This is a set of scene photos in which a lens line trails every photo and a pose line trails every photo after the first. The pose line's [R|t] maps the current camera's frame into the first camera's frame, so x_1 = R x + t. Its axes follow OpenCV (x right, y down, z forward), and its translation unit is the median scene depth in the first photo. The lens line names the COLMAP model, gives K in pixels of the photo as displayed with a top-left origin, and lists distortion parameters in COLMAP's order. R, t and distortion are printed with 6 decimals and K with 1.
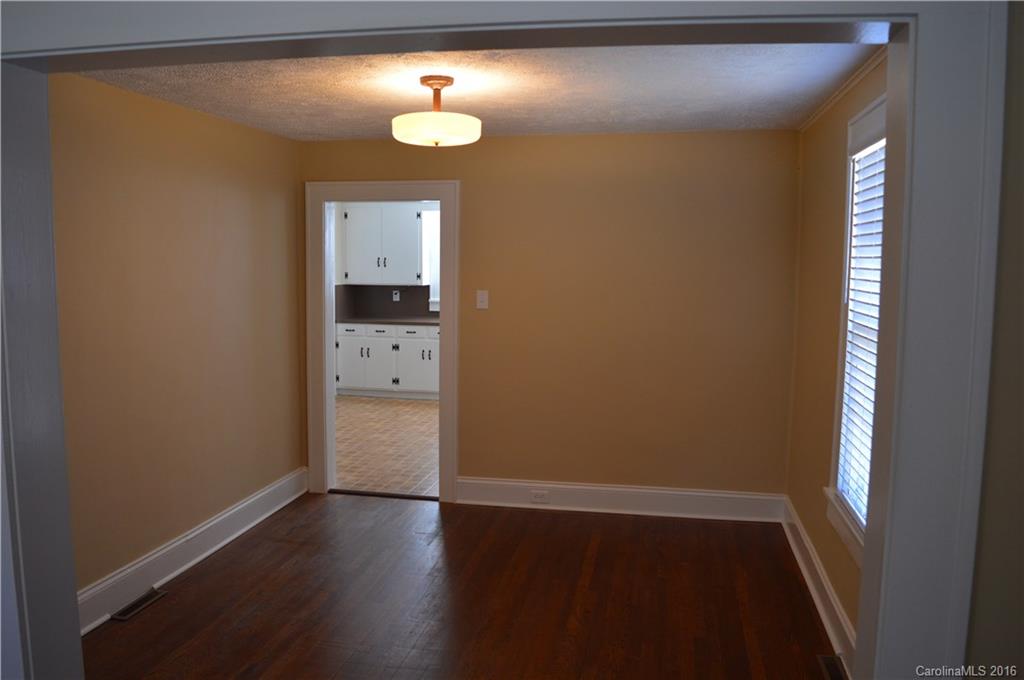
lens RADIAL K [[812.4, 0, 512.0], [0, 812.4, 340.0], [0, 0, 1]] dist [-0.086208, 0.009256]
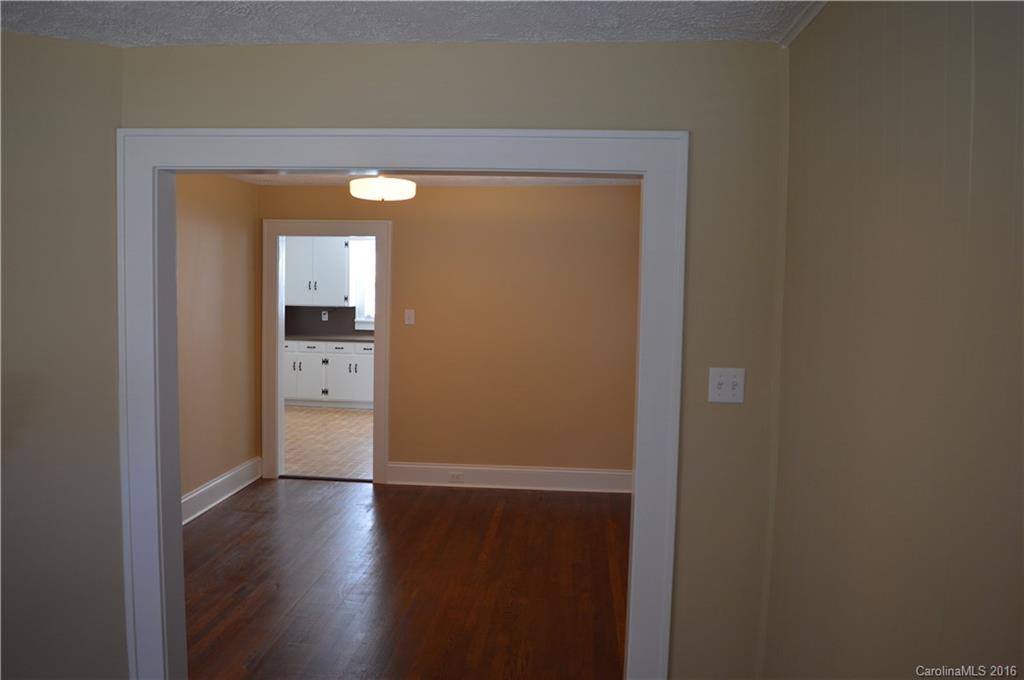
lens RADIAL K [[812.4, 0, 512.0], [0, 812.4, 340.0], [0, 0, 1]] dist [-0.086208, 0.009256]
pose [[0.993949, 0.003176, 0.109798, -0.016189], [0.000110, 0.999553, -0.029904, 0.020915], [-0.109843, 0.029735, 0.993504, -0.230327]]
